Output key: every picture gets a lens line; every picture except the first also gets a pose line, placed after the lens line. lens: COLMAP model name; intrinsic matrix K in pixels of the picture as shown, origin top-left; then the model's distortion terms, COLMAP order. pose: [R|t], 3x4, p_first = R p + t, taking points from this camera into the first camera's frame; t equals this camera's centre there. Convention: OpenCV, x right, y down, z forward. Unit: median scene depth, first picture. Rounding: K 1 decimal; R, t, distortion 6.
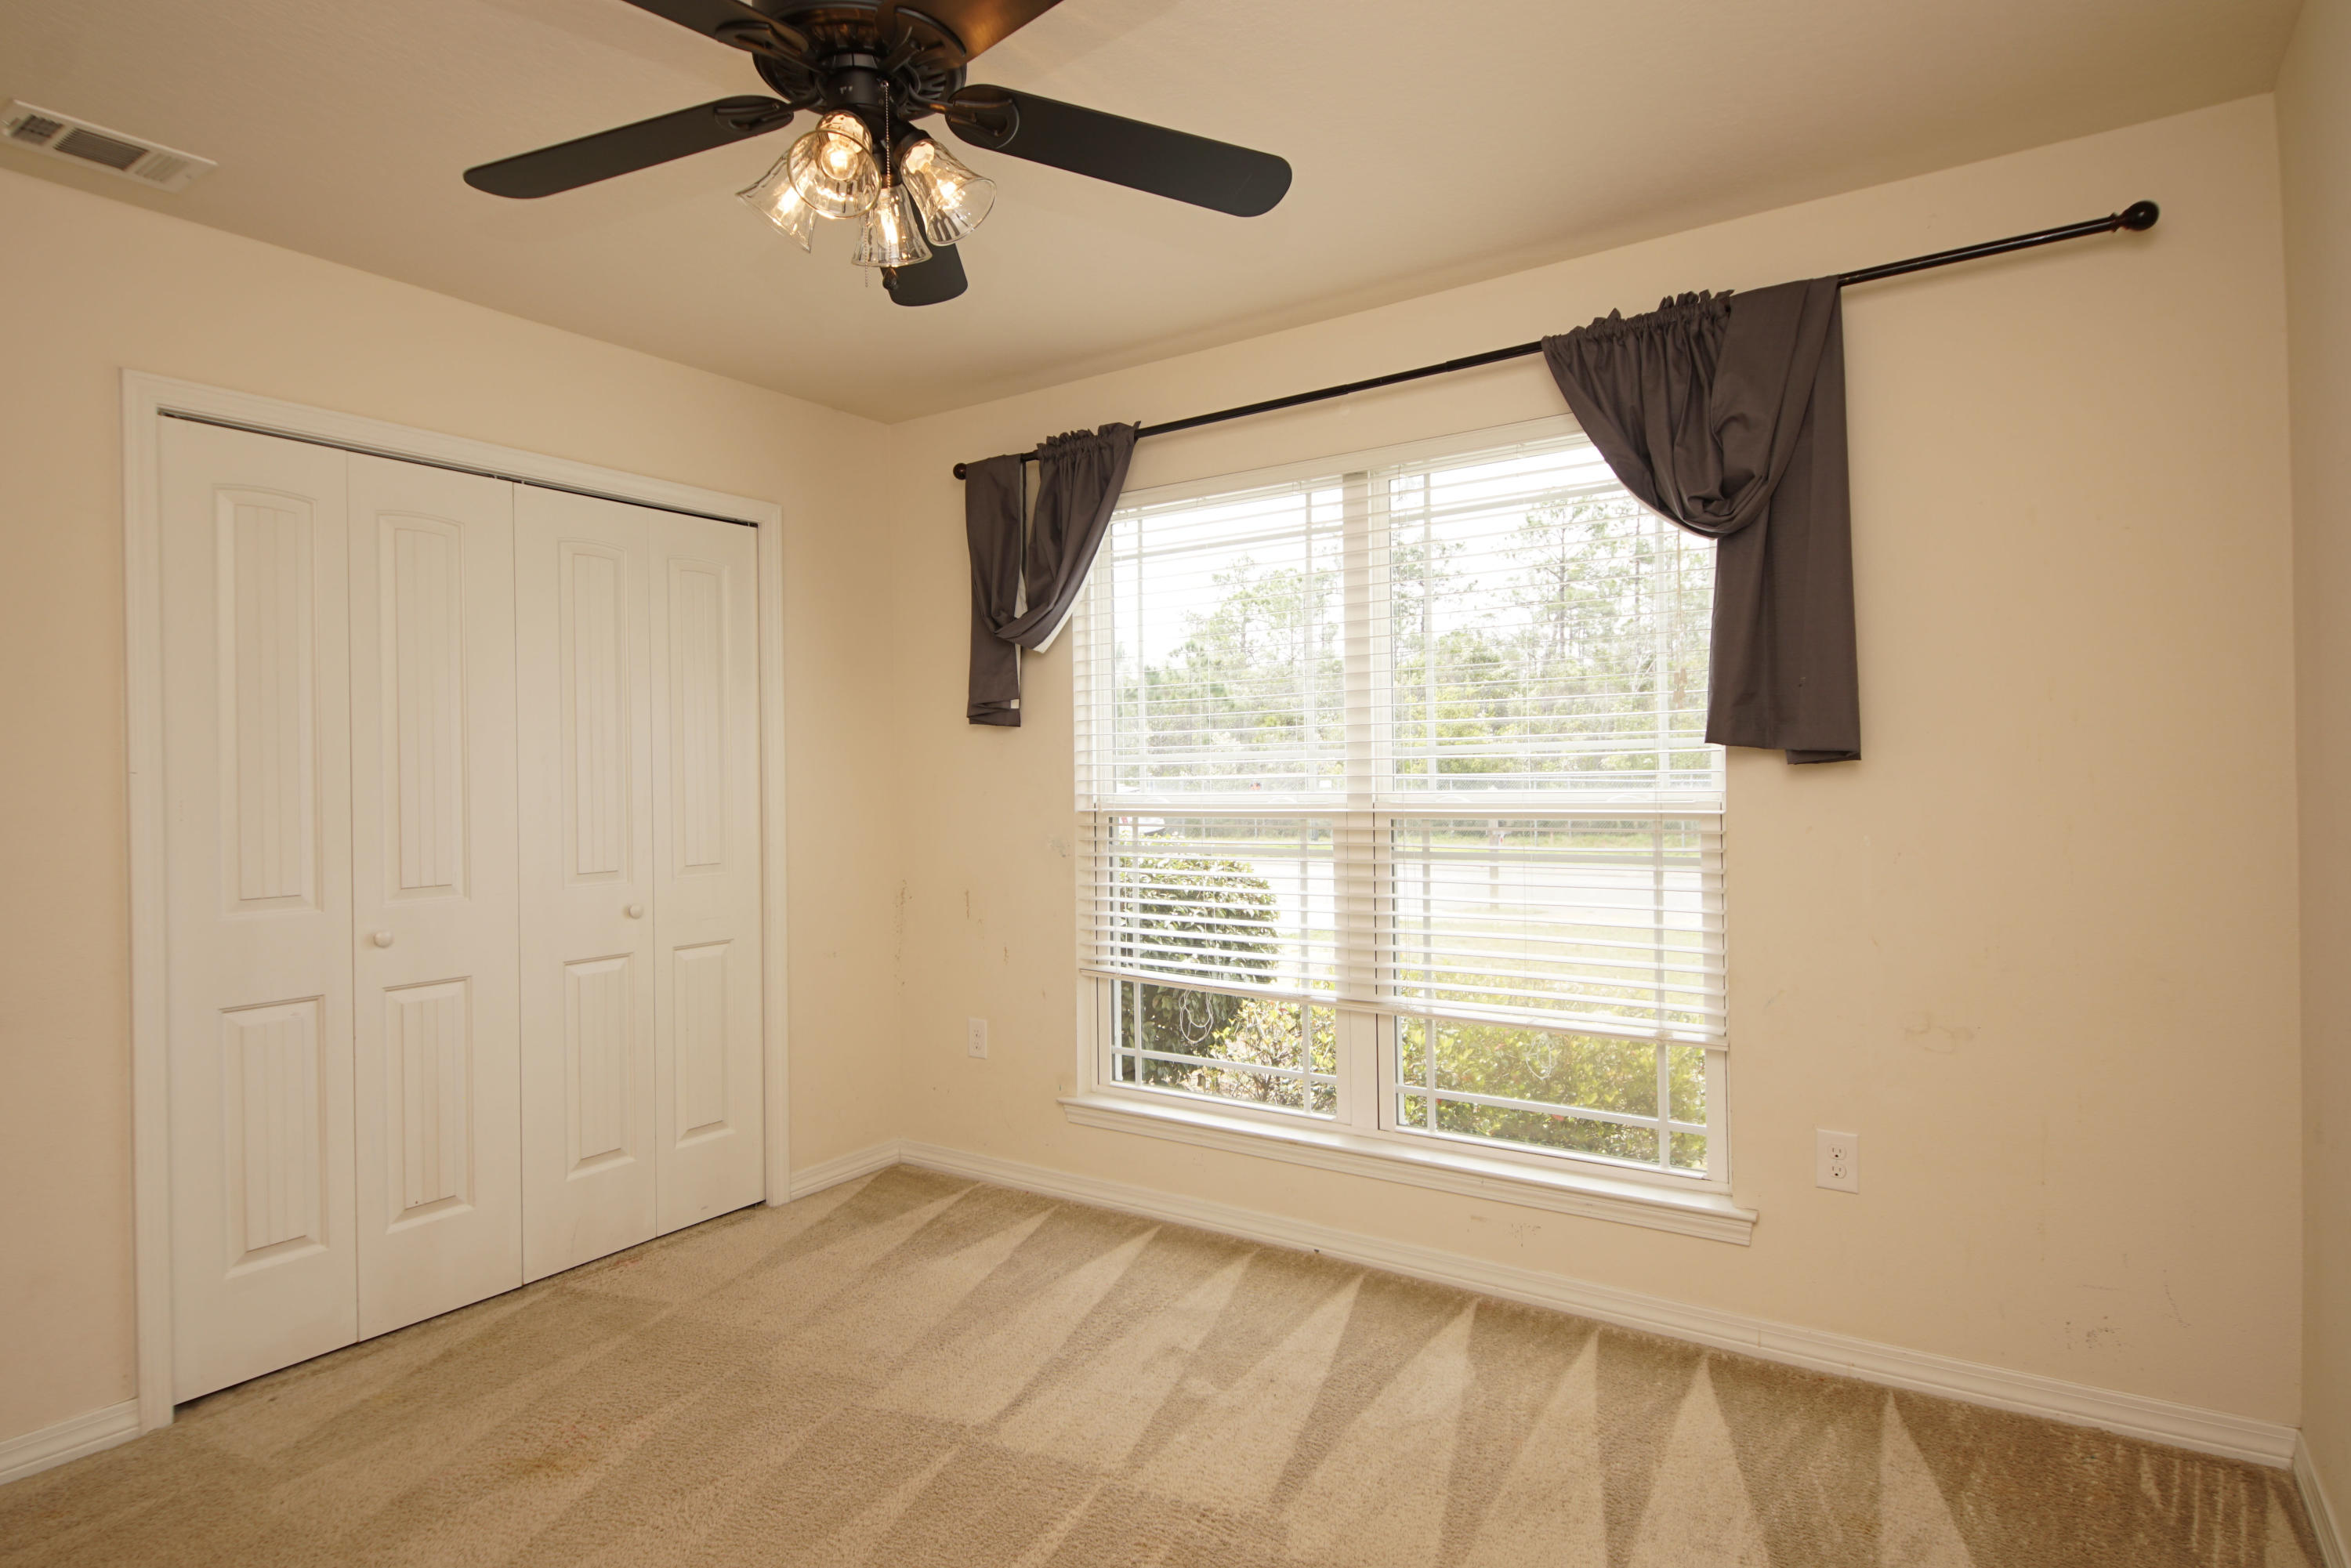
lens RADIAL K [[1261.1, 0, 1155.9], [0, 1261.1, 772.2], [0, 0, 1]] dist [0.035718, -0.032341]
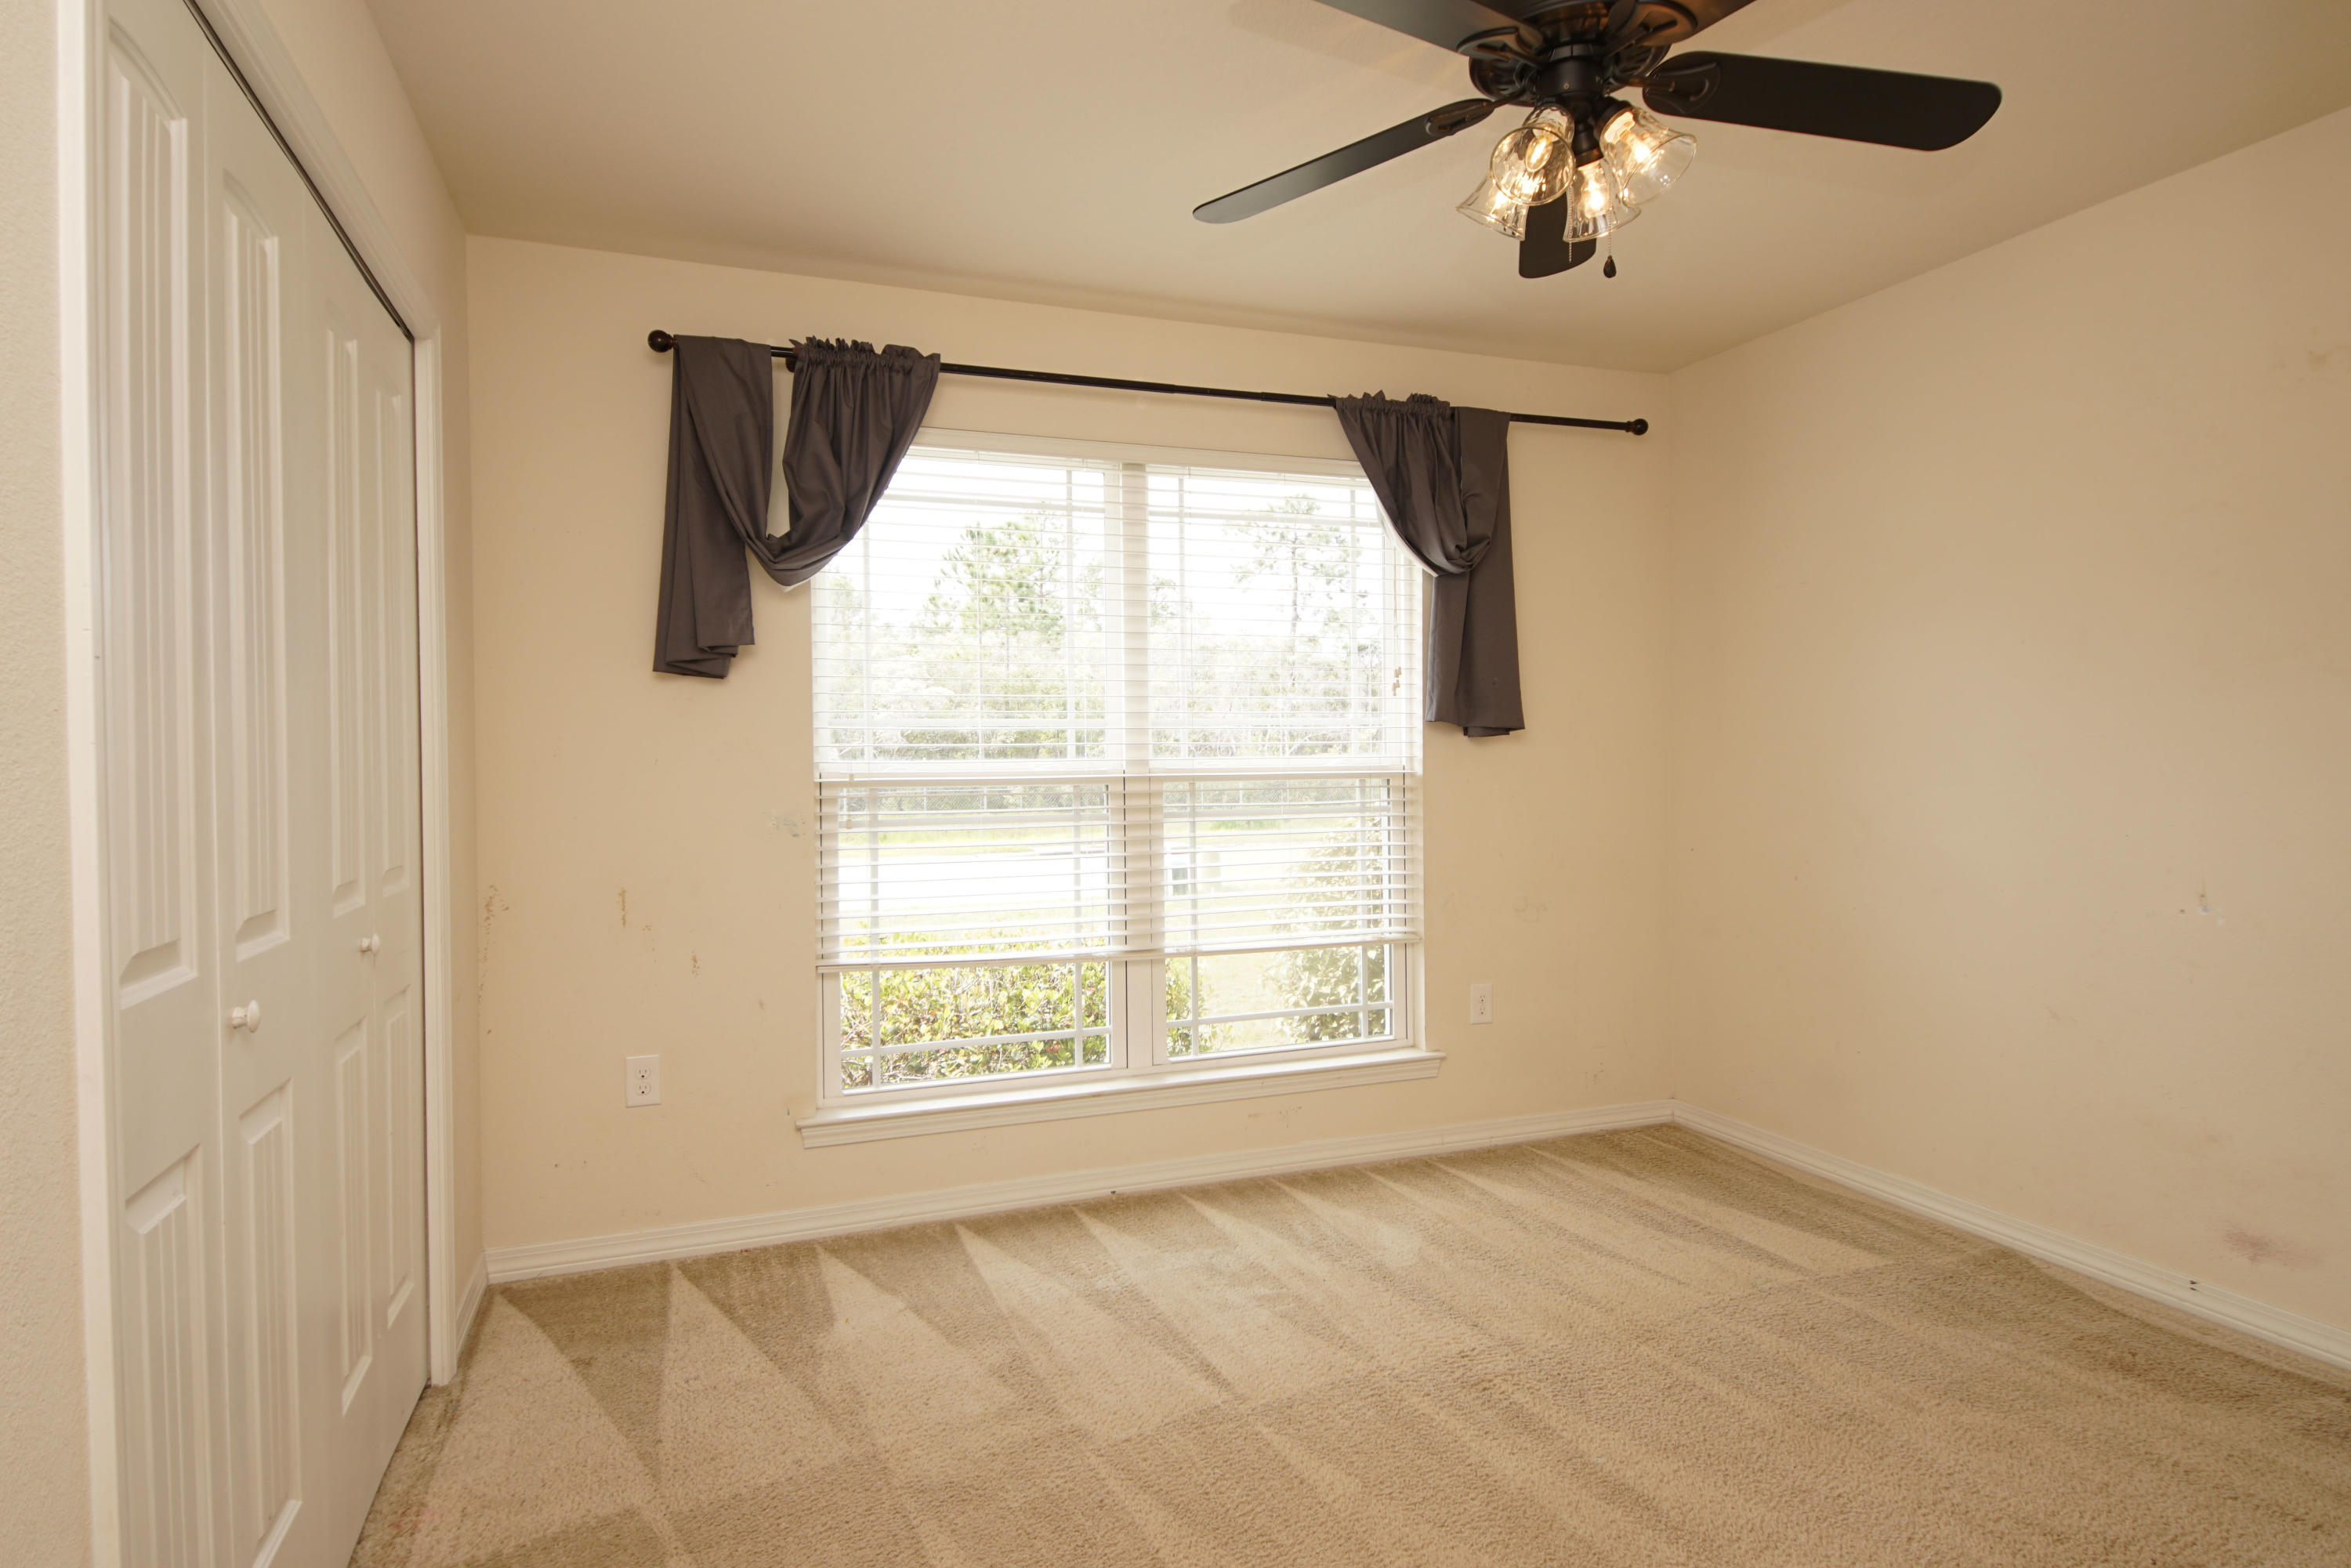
lens RADIAL K [[1261.1, 0, 1155.9], [0, 1261.1, 772.2], [0, 0, 1]] dist [0.035718, -0.032341]
pose [[0.581532, -0.000372, 0.813523, -0.714381], [-0.001388, 0.999998, 0.001449, 0.025789], [-0.813522, -0.001972, 0.581530, 0.359313]]
